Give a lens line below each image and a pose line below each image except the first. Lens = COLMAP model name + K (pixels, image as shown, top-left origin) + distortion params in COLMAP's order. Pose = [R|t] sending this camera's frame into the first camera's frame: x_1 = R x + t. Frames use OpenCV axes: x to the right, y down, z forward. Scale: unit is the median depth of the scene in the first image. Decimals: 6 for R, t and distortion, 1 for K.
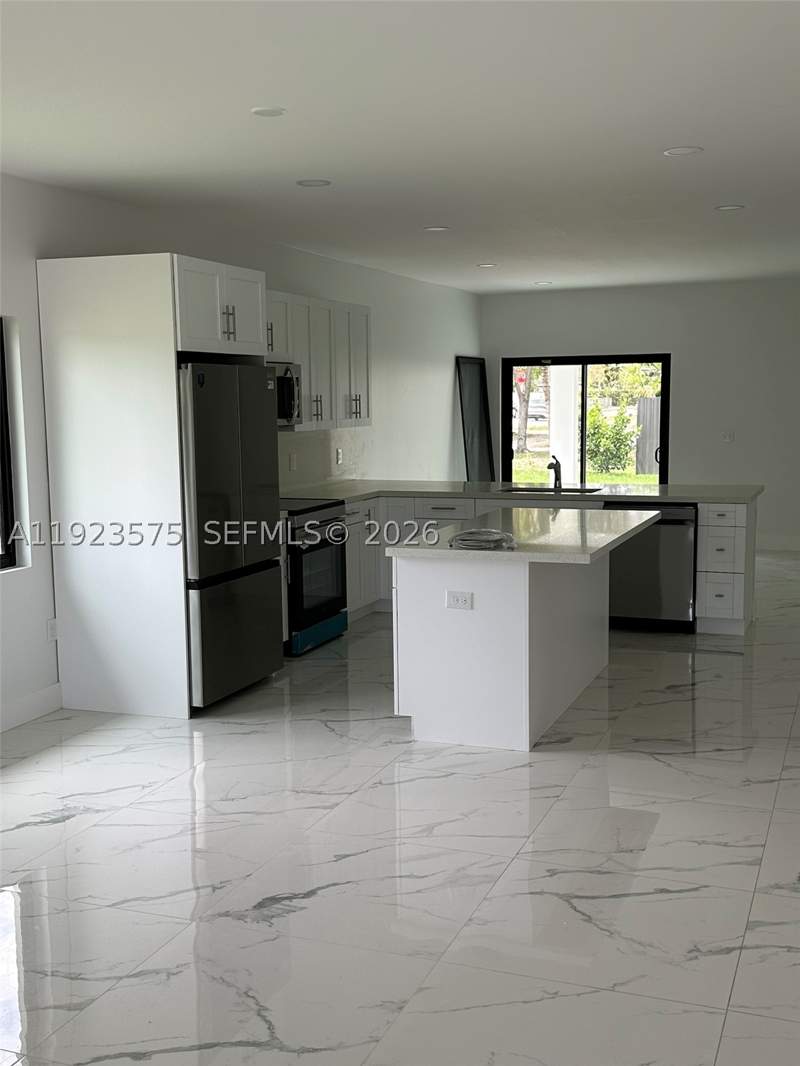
lens RADIAL K [[1169.7, 0, 394.9], [0, 1169.7, 530.0], [0, 0, 1]] dist [0.080561, 0.000000]
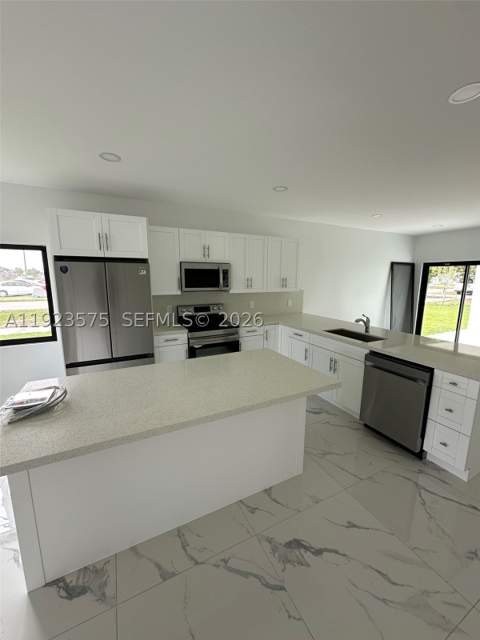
lens RADIAL K [[254.5, 0, 242.7], [0, 254.5, 319.1], [0, 0, 1]] dist [-0.001673, 0.000017]
pose [[0.746323, 0.124015, -0.653929, 0.230304], [-0.089775, 0.992266, 0.085721, -0.067553], [0.659502, -0.005269, 0.751684, 0.546705]]
